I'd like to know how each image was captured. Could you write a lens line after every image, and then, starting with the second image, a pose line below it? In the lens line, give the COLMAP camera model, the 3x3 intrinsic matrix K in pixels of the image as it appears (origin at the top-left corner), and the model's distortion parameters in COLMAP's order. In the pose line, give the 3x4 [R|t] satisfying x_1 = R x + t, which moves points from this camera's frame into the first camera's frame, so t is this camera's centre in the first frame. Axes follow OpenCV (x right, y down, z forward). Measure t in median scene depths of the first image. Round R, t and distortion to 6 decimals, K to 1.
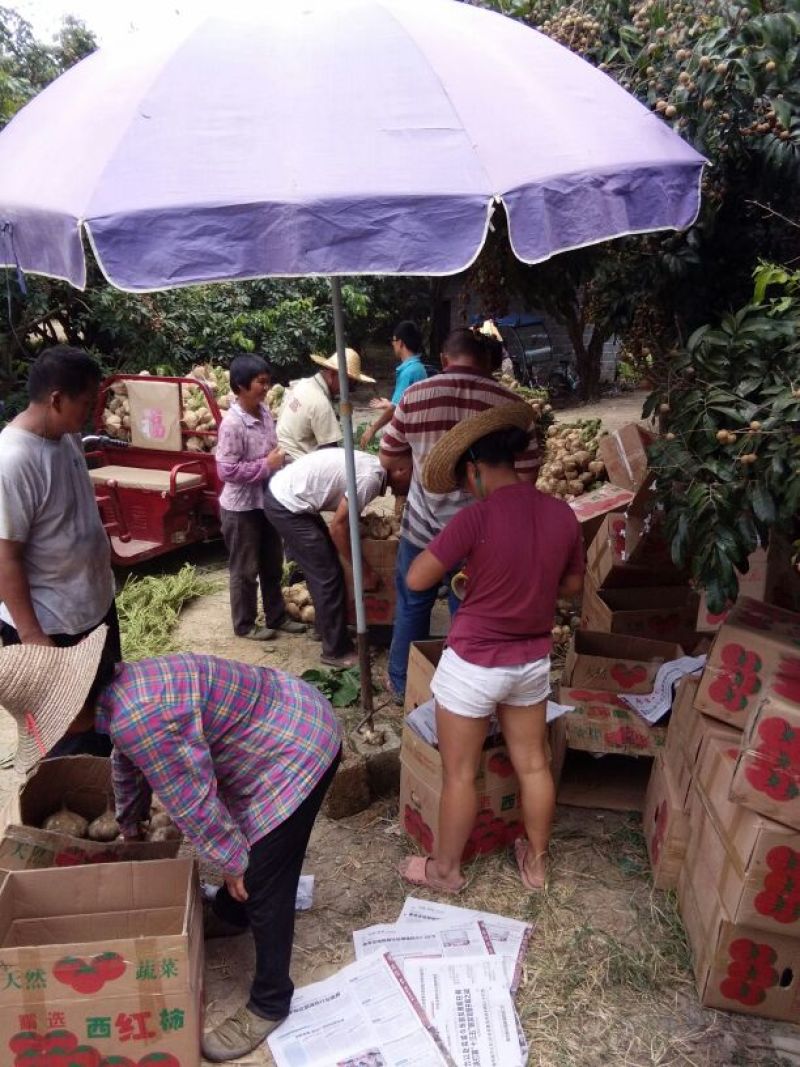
lens RADIAL K [[788.3, 0, 400.0], [0, 788.3, 551.7], [0, 0, 1]] dist [-0.043638, -0.002337]
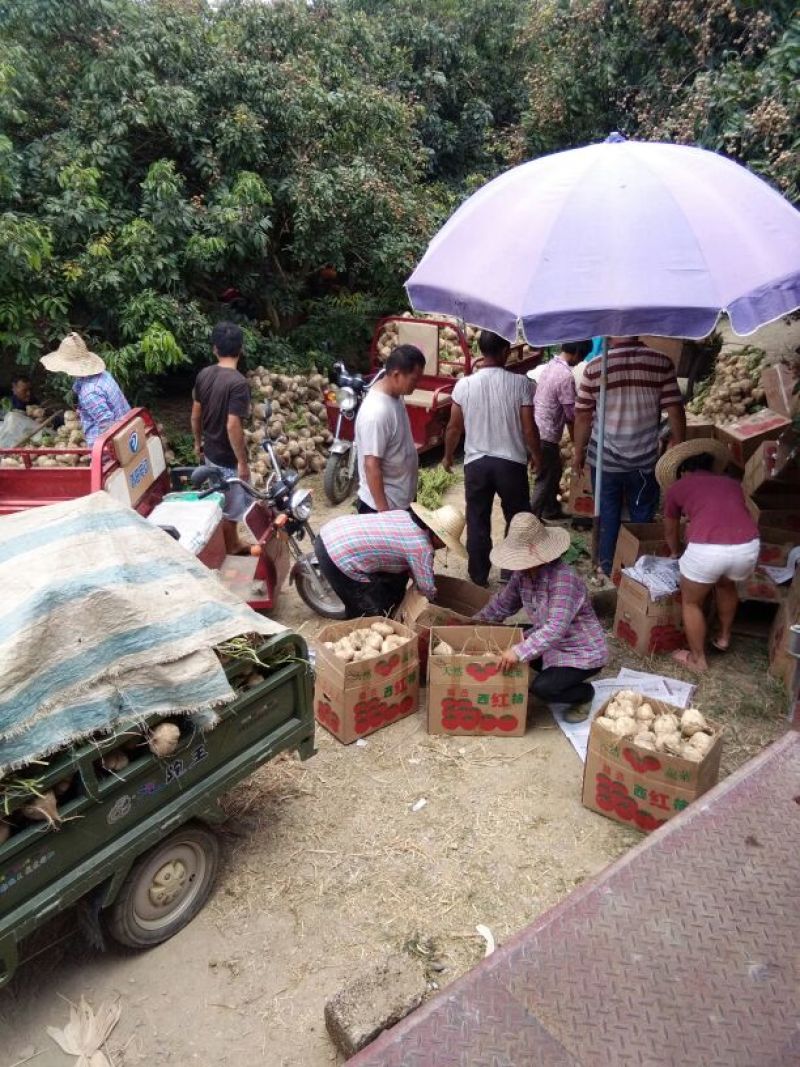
lens RADIAL K [[788.3, 0, 400.0], [0, 788.3, 551.7], [0, 0, 1]] dist [-0.043638, -0.002337]
pose [[0.984868, 0.060411, -0.162436, -0.101516], [-0.036061, 0.988198, 0.148875, -0.028486], [0.169513, -0.140764, 0.975423, -0.366625]]
